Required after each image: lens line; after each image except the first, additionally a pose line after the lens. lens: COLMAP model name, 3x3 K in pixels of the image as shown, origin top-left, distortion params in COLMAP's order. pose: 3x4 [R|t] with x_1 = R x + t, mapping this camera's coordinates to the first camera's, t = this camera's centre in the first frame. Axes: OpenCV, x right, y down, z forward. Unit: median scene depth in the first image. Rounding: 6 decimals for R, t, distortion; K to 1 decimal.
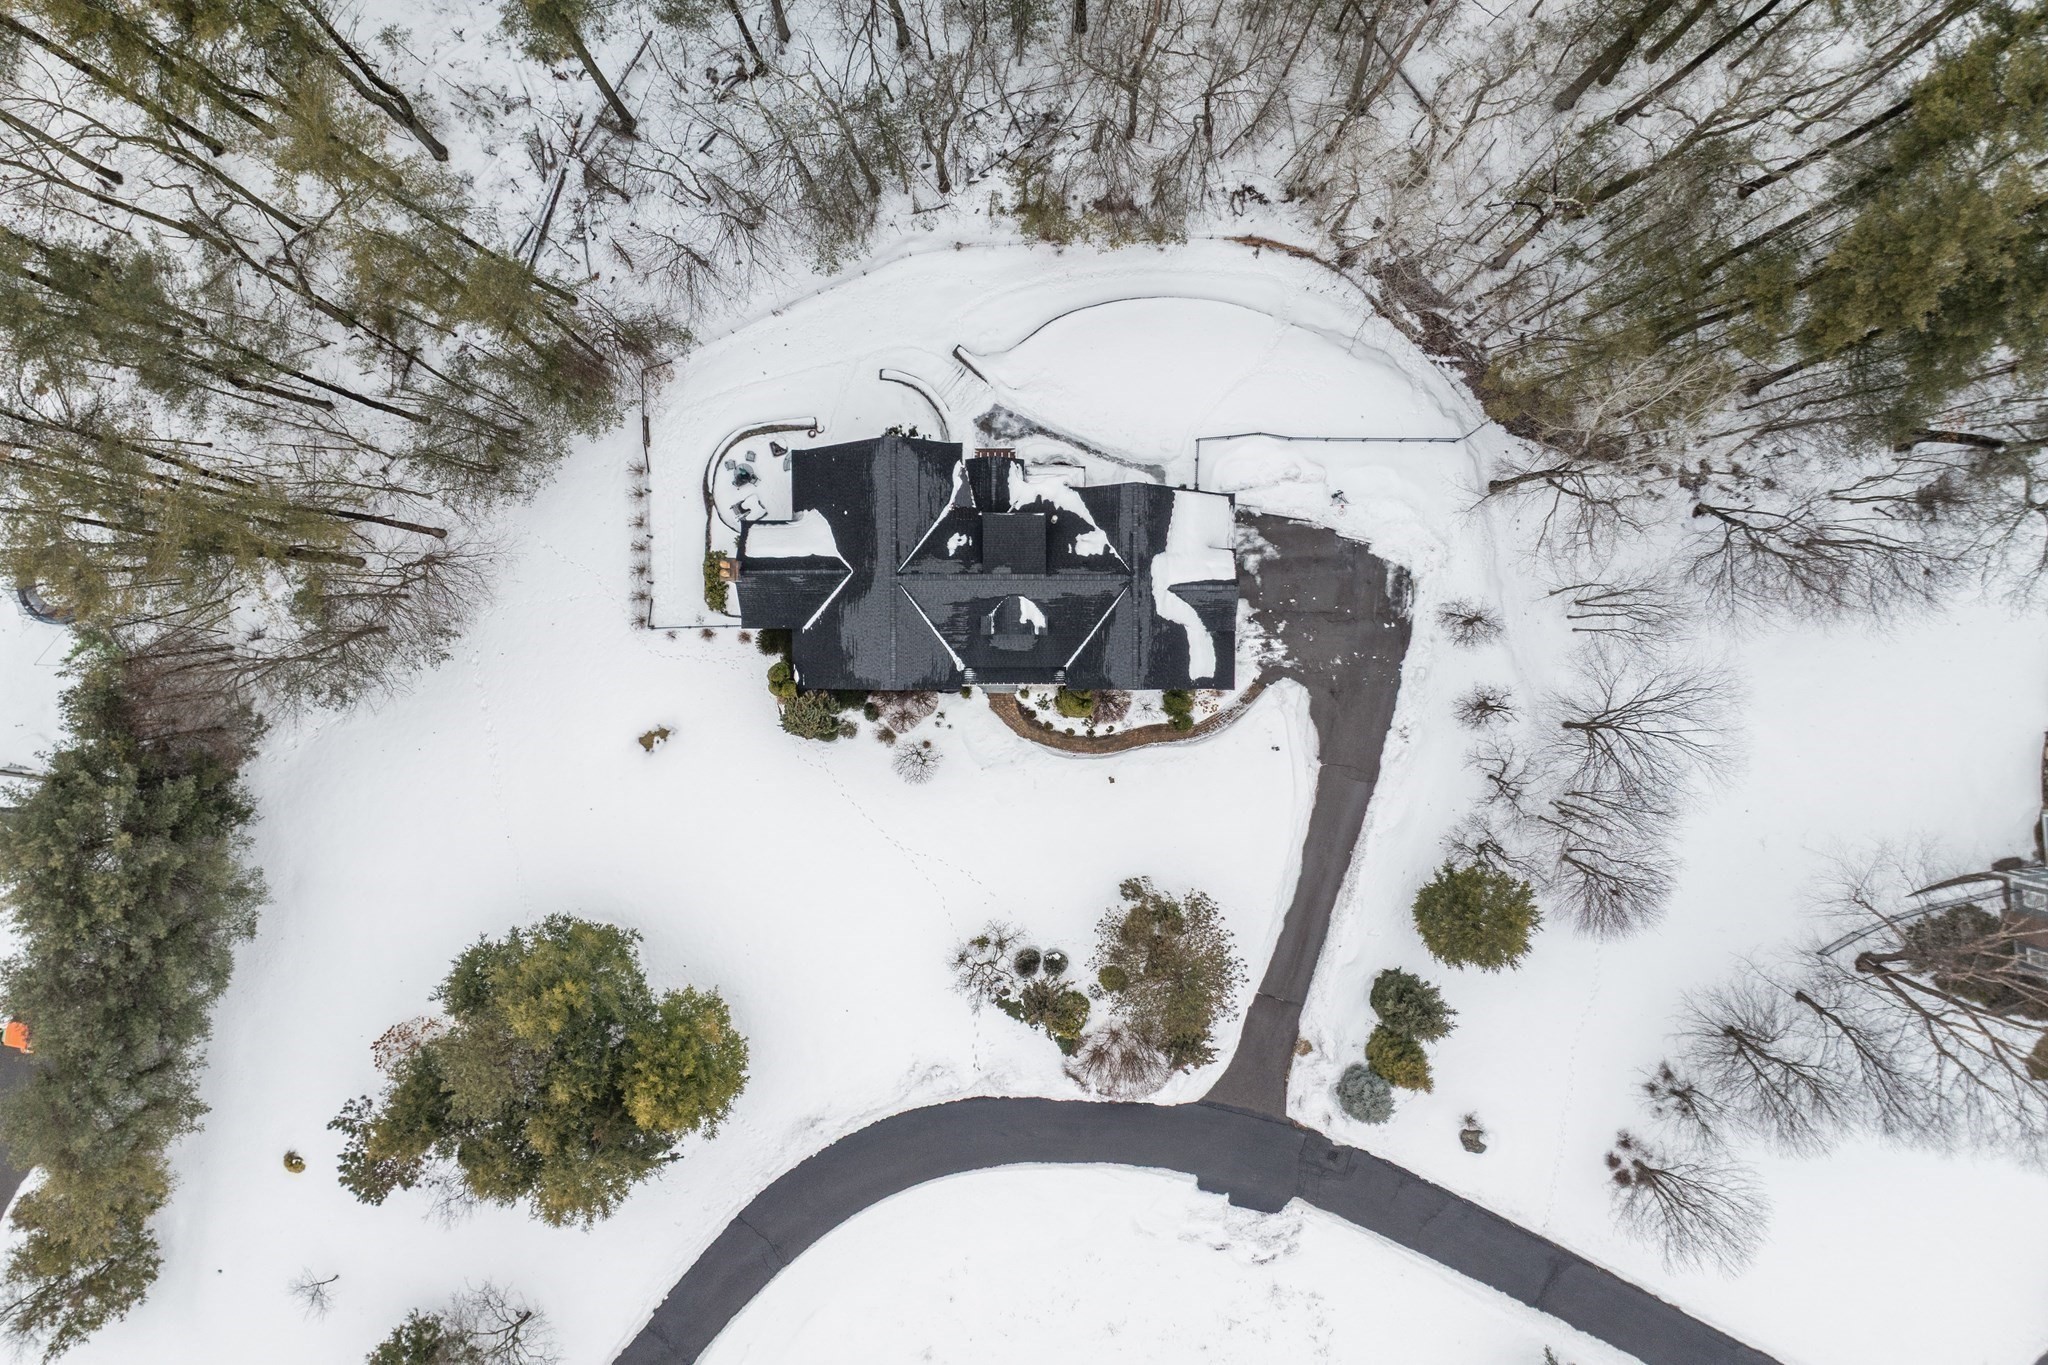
lens RADIAL K [[1445.0, 0, 1013.0], [0, 1445.0, 677.0], [0, 0, 1]] dist [-0.042677, -0.002670]
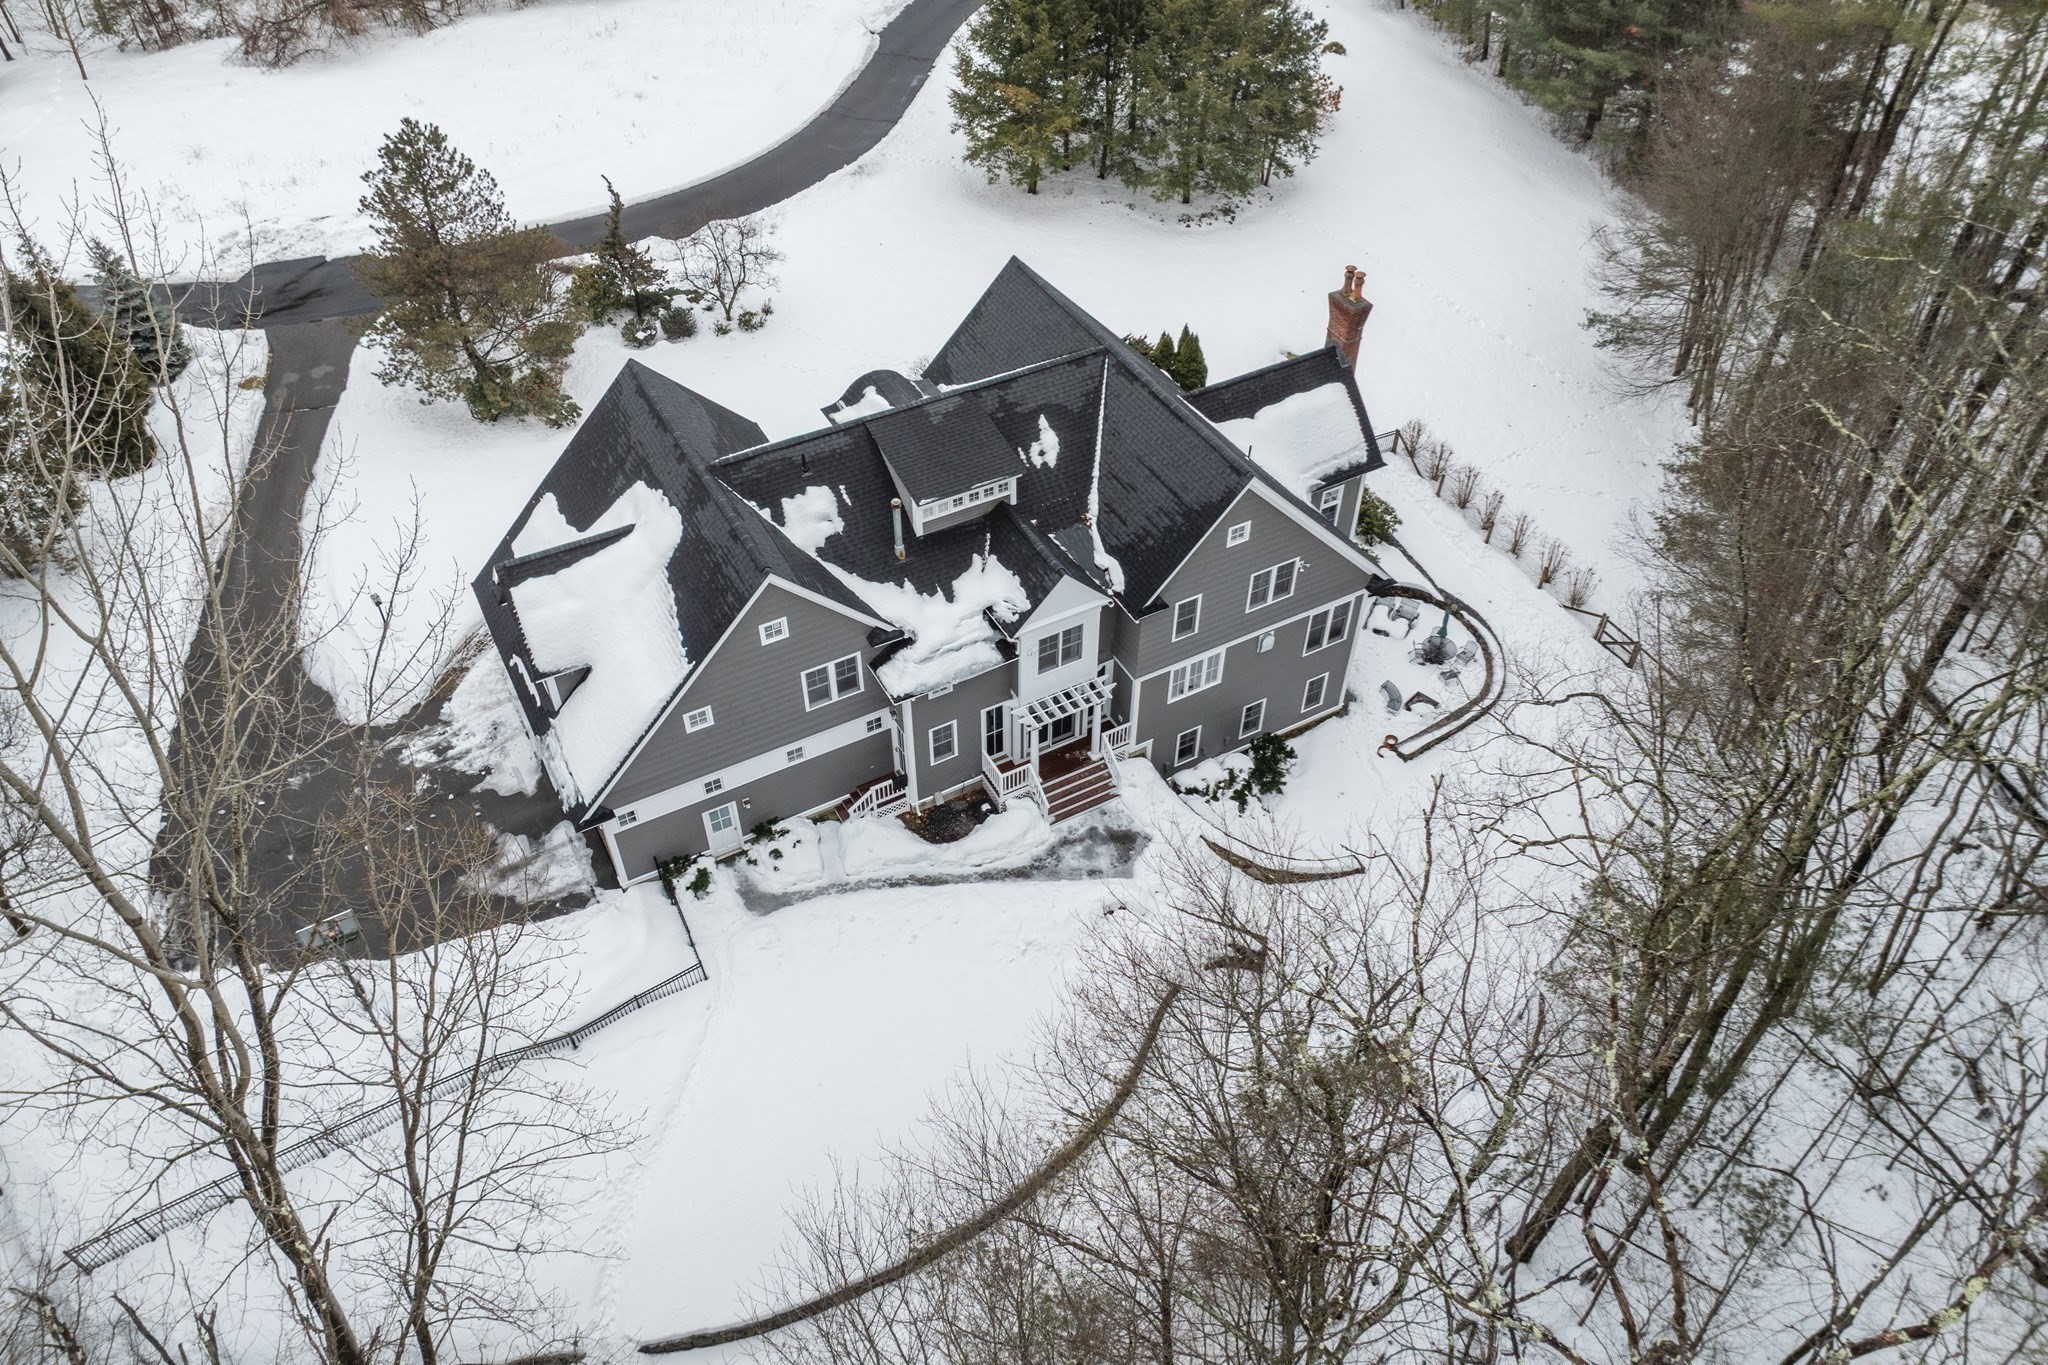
lens RADIAL K [[1445.0, 0, 1023.8], [0, 1445.0, 684.3], [0, 0, 1]] dist [-0.042677, -0.002670]
pose [[-0.874729, 0.330050, -0.354846, 0.168596], [-0.484284, -0.622255, 0.615034, -0.427355], [-0.017813, 0.709835, 0.704143, 0.616344]]
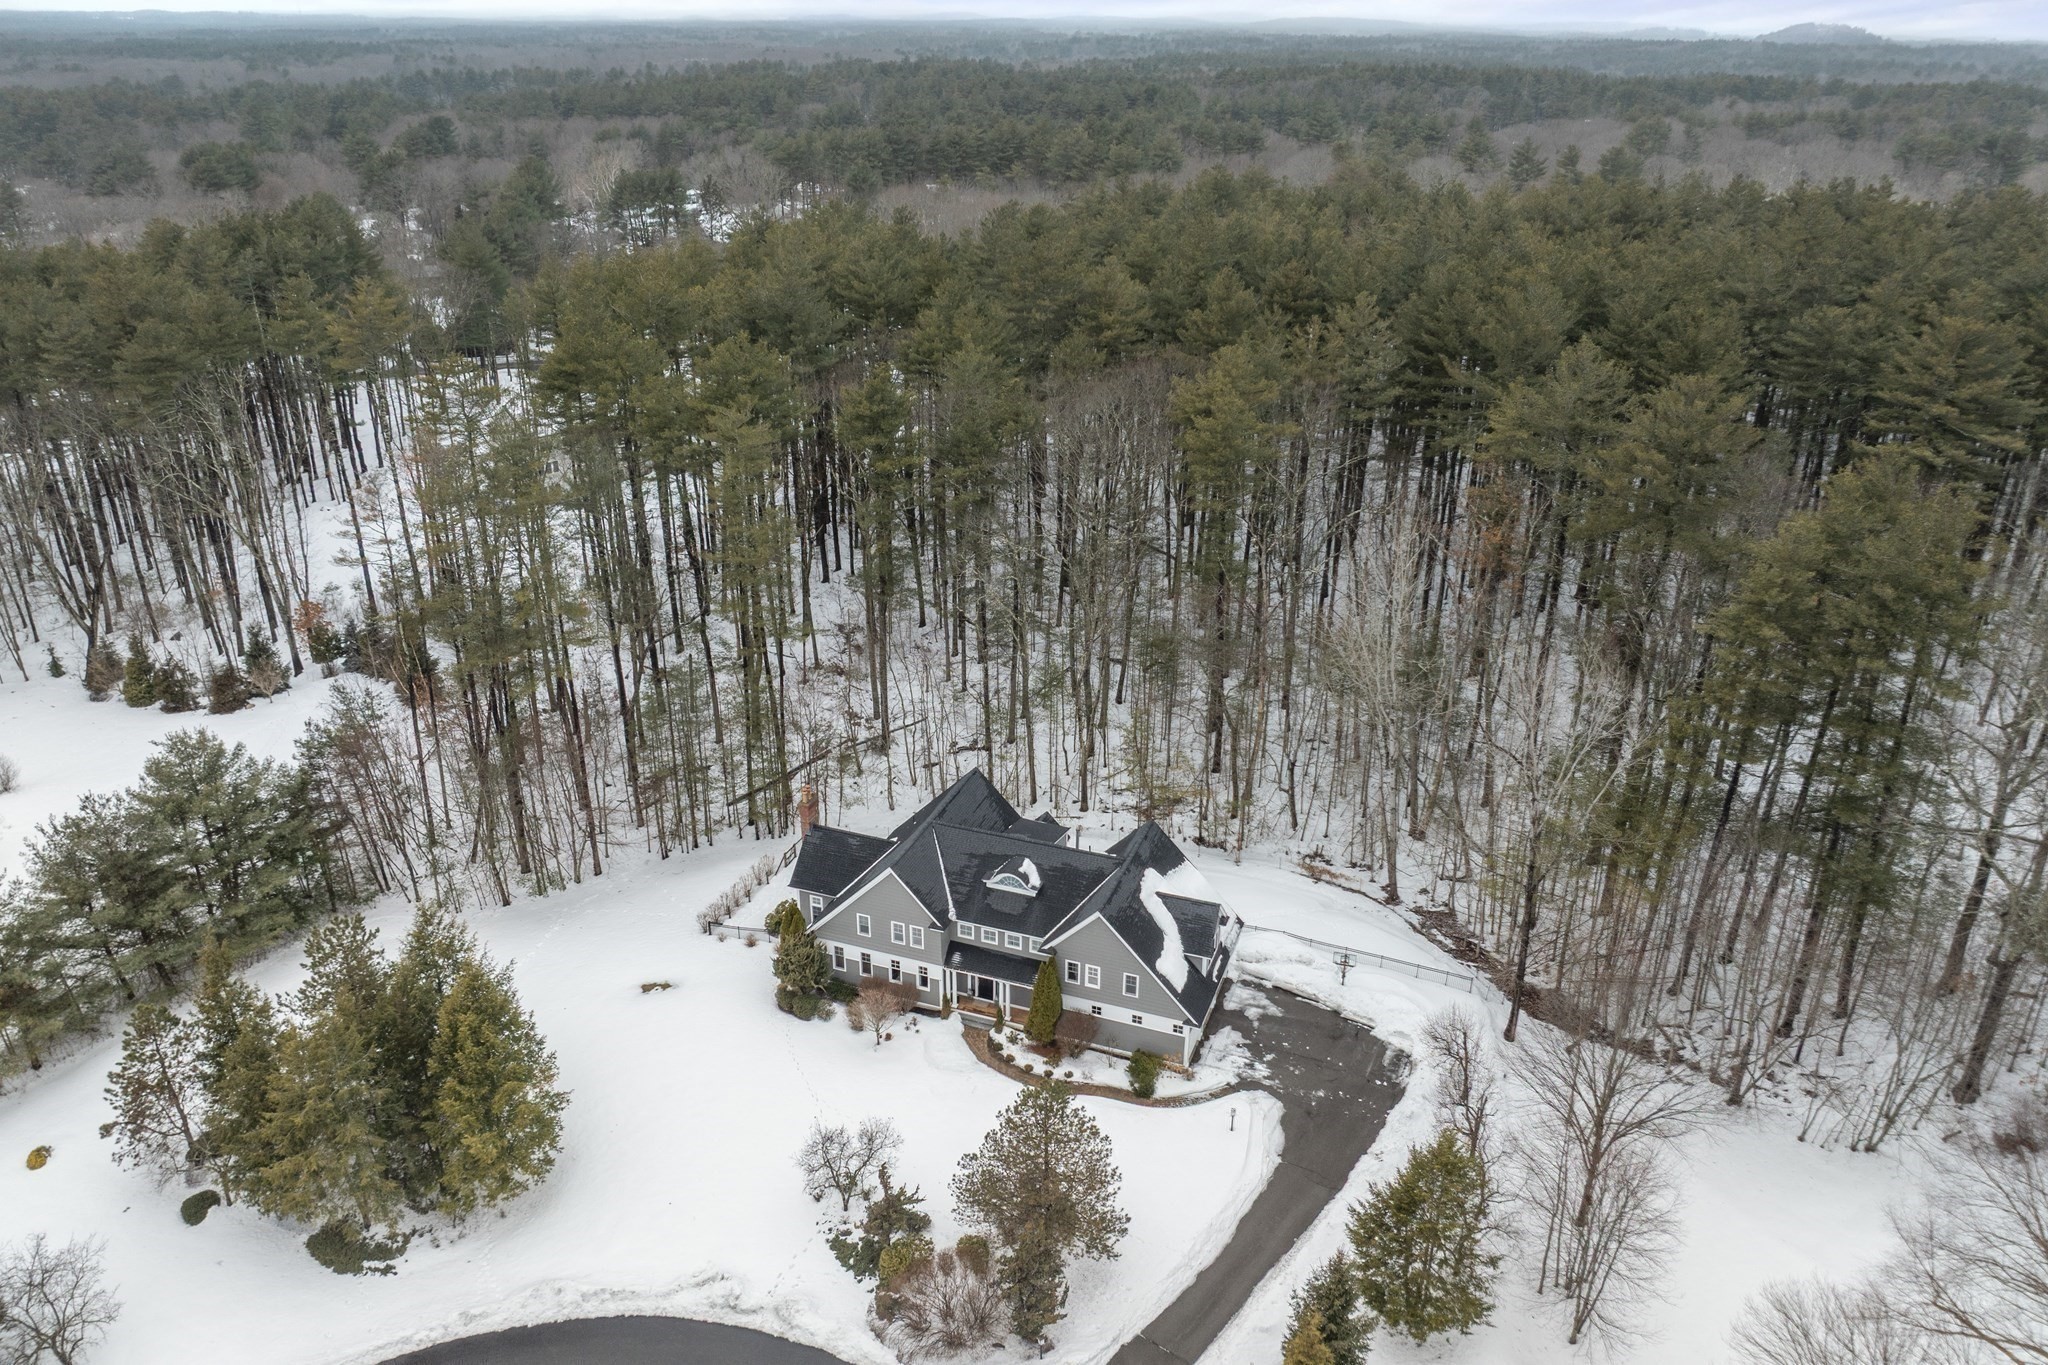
lens RADIAL K [[1445.0, 0, 1032.7], [0, 1445.0, 683.5], [0, 0, 1]] dist [-0.042677, -0.002670]
pose [[0.938521, 0.142698, -0.314350, 0.307098], [-0.345222, 0.387249, -0.854904, 0.758862], [-0.000261, 0.910865, 0.412704, 0.366541]]
